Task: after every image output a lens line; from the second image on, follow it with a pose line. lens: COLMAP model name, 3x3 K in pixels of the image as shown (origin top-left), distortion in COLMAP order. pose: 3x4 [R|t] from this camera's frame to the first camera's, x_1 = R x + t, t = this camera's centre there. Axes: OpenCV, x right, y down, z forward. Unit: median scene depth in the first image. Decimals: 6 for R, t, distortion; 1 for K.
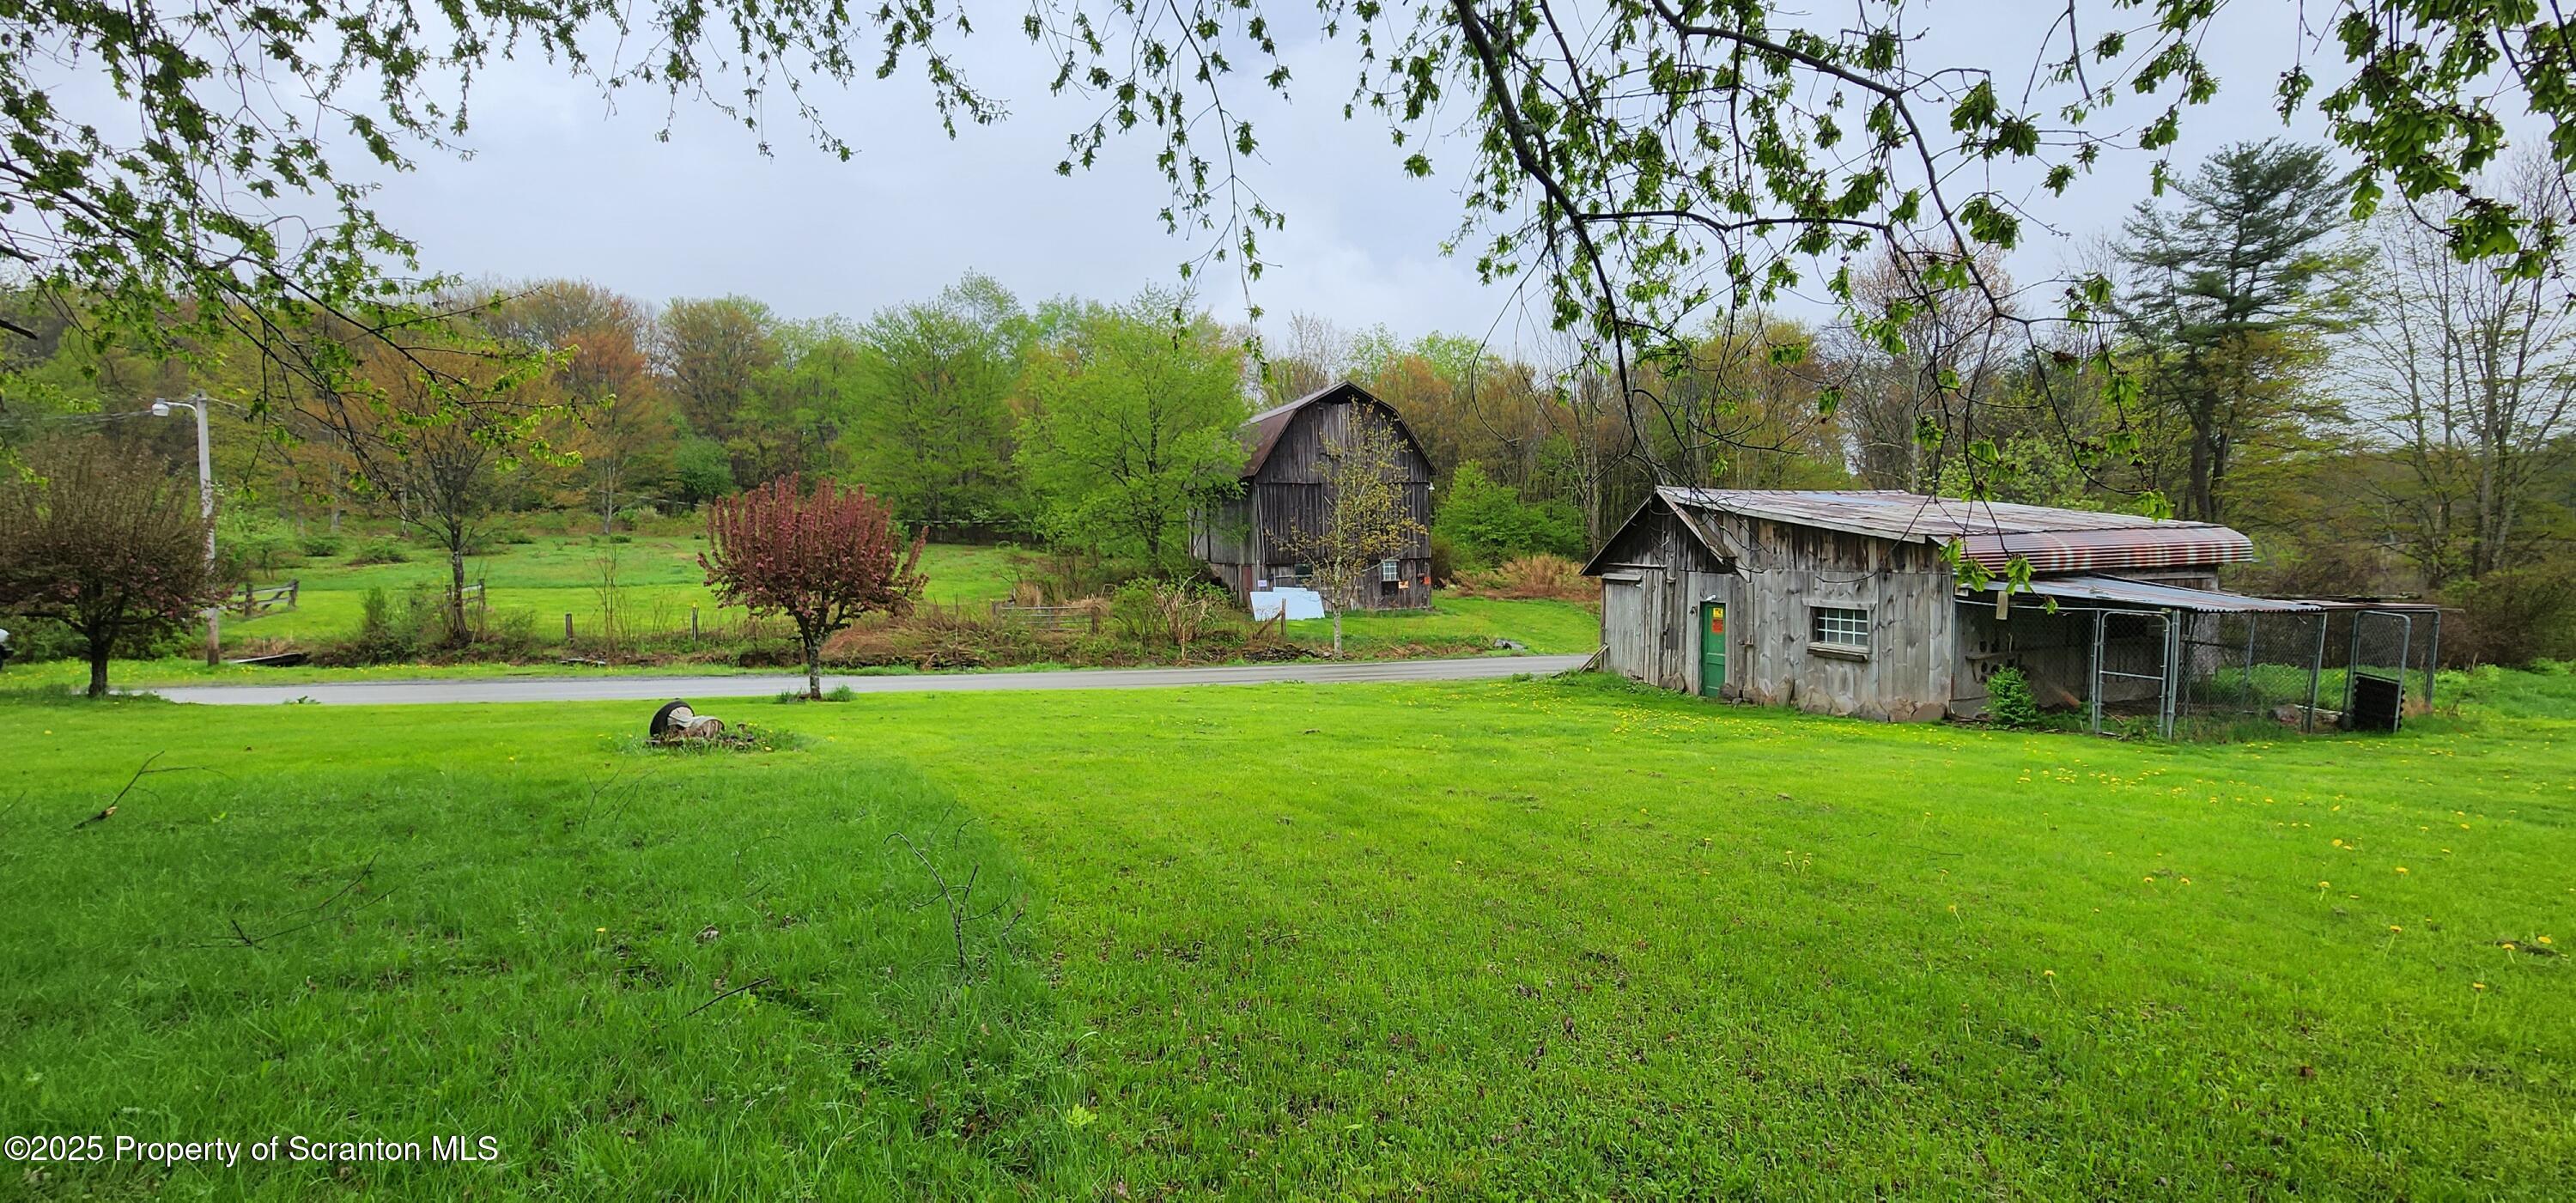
lens RADIAL K [[1059.4, 0, 1295.0], [0, 1059.4, 607.3], [0, 0, 1]] dist [-0.000978, 0.001119]
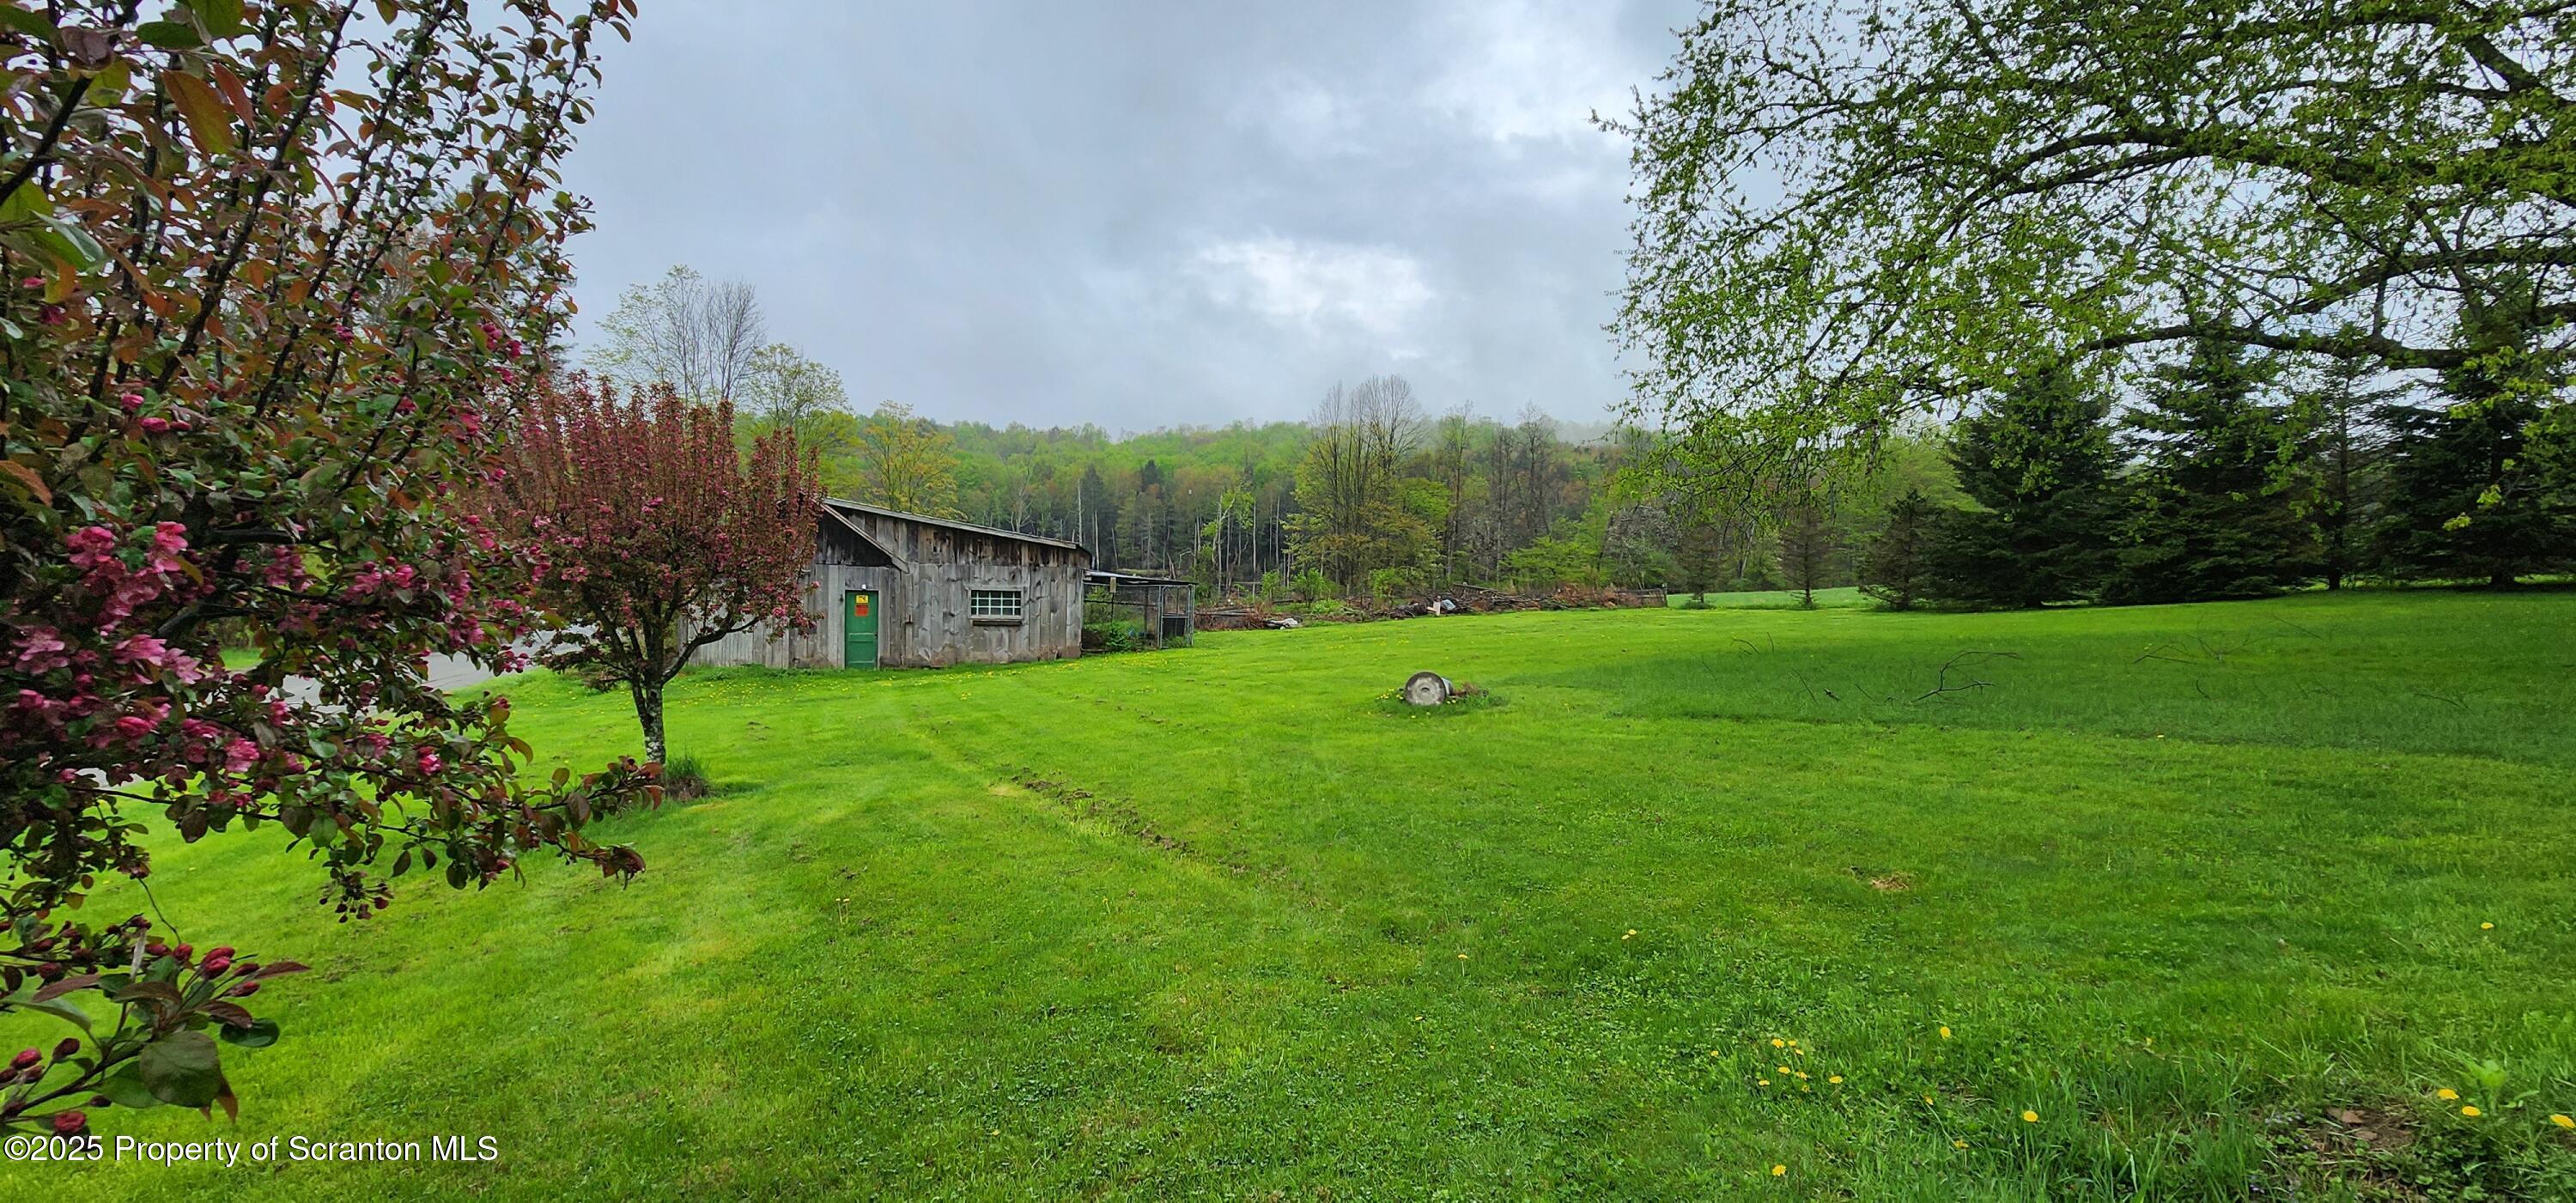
lens RADIAL K [[1059.4, 0, 1296.4], [0, 1059.4, 603.4], [0, 0, 1]] dist [-0.000978, 0.001119]
pose [[-0.048774, -0.030829, 0.998334, -0.802477], [0.031908, 0.998965, 0.032408, -0.012990], [-0.998300, 0.033435, -0.047739, 0.556301]]
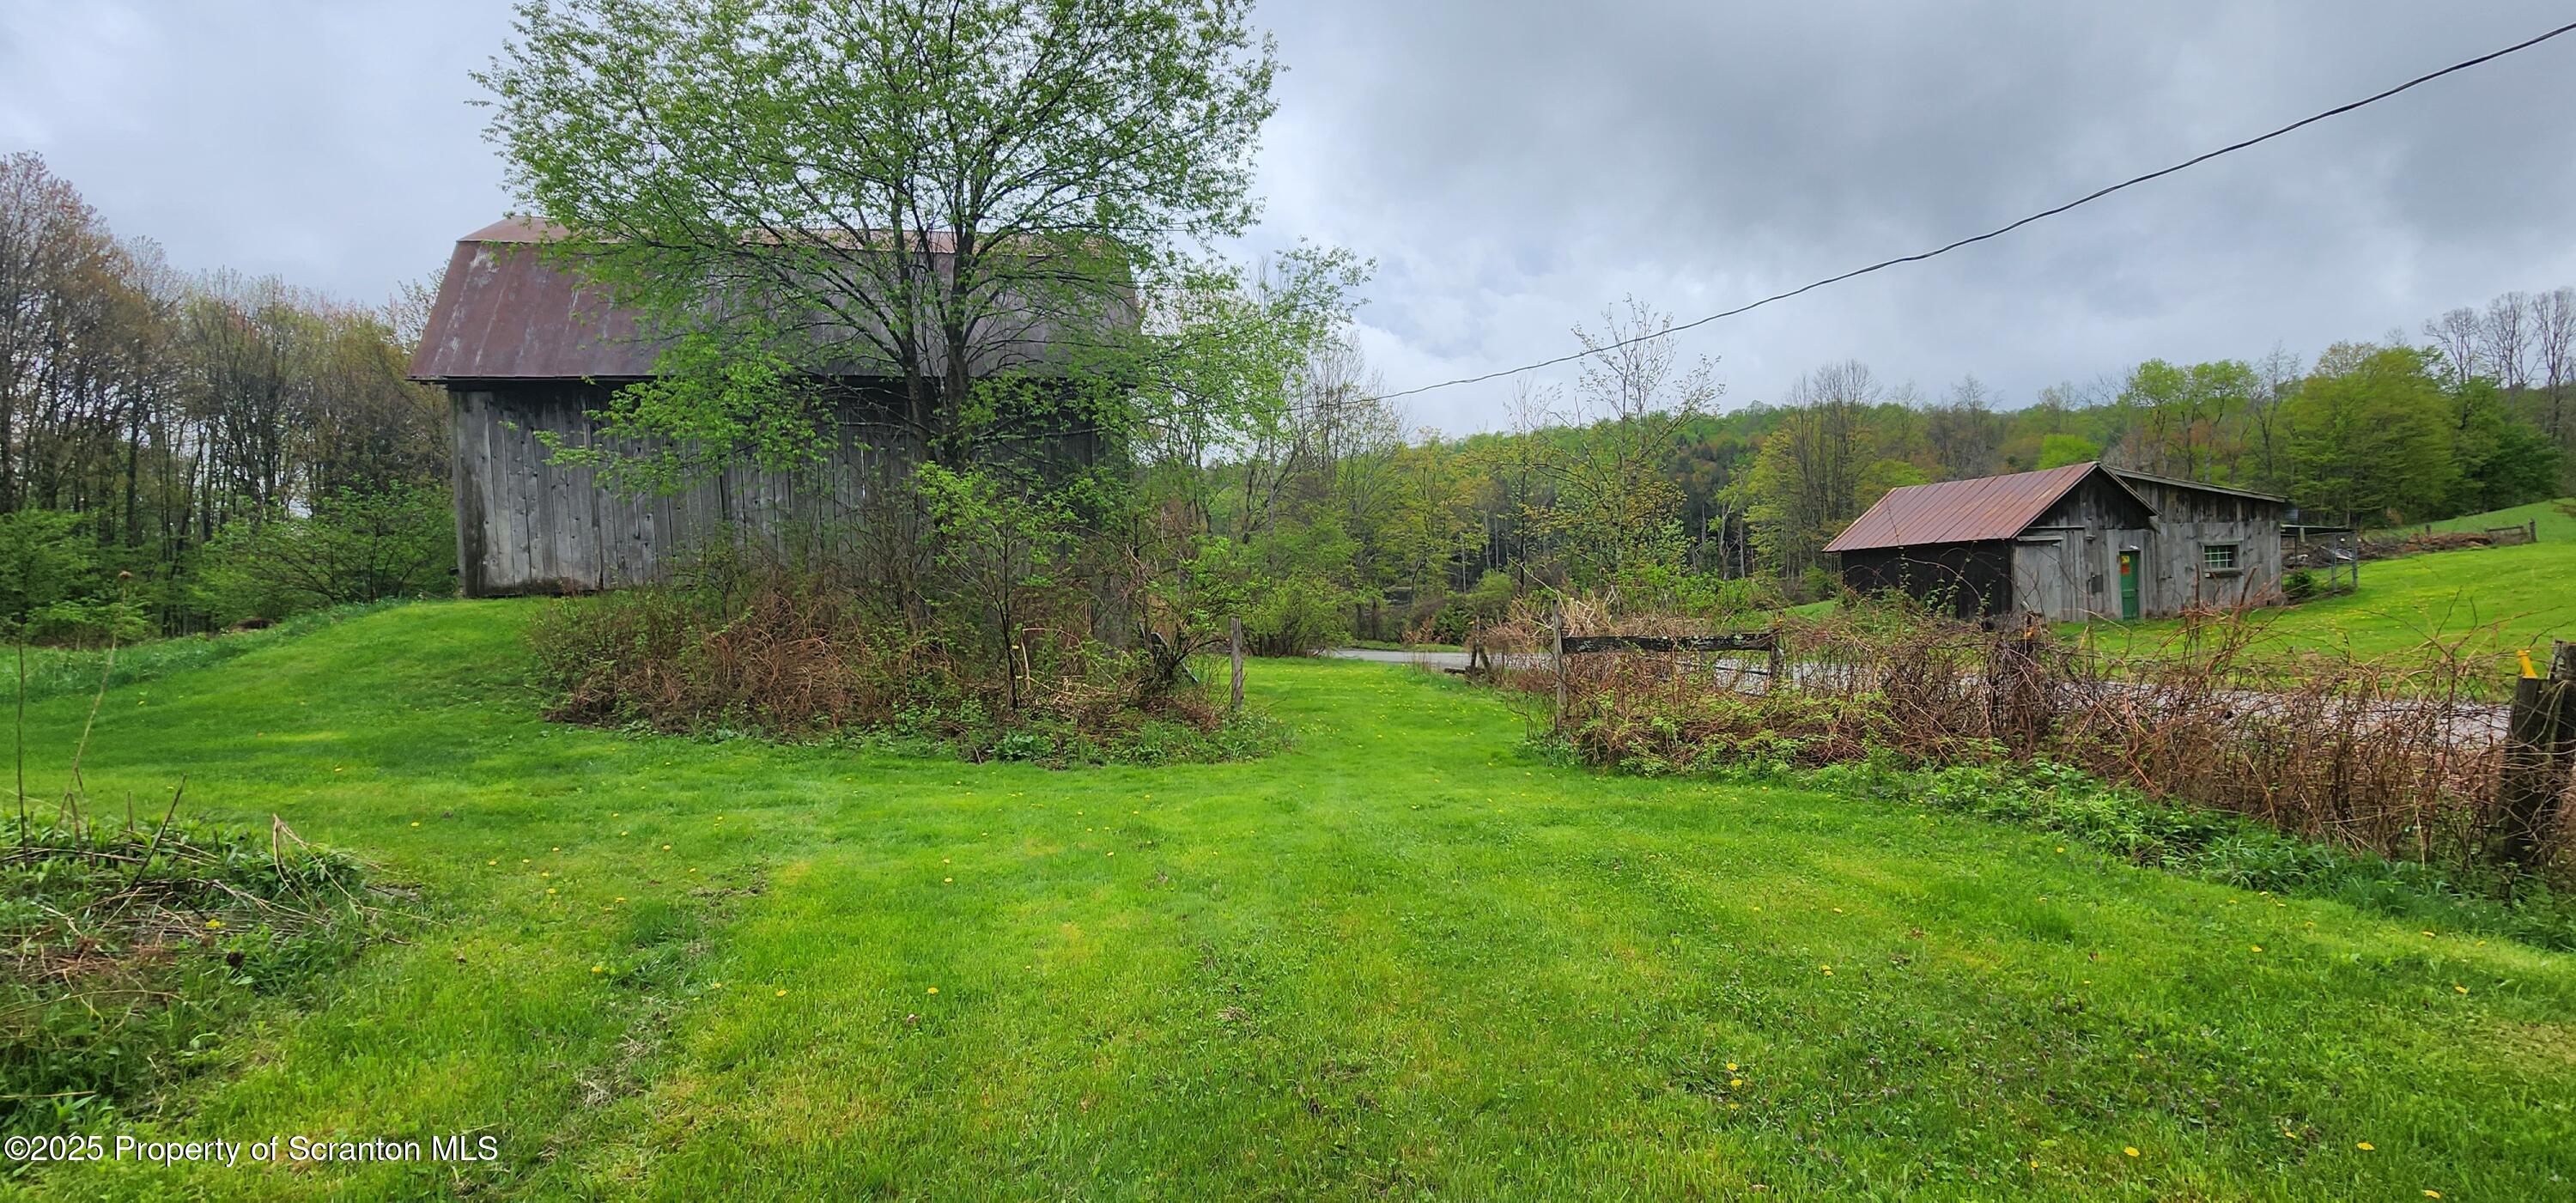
lens RADIAL K [[1059.4, 0, 1271.0], [0, 1059.4, 601.7], [0, 0, 1]] dist [-0.000978, 0.001119]
pose [[0.113134, -0.011460, 0.993514, -1.033450], [0.104089, 0.994568, -0.000380, -0.052190], [-0.988112, 0.103457, 0.113713, 1.883601]]
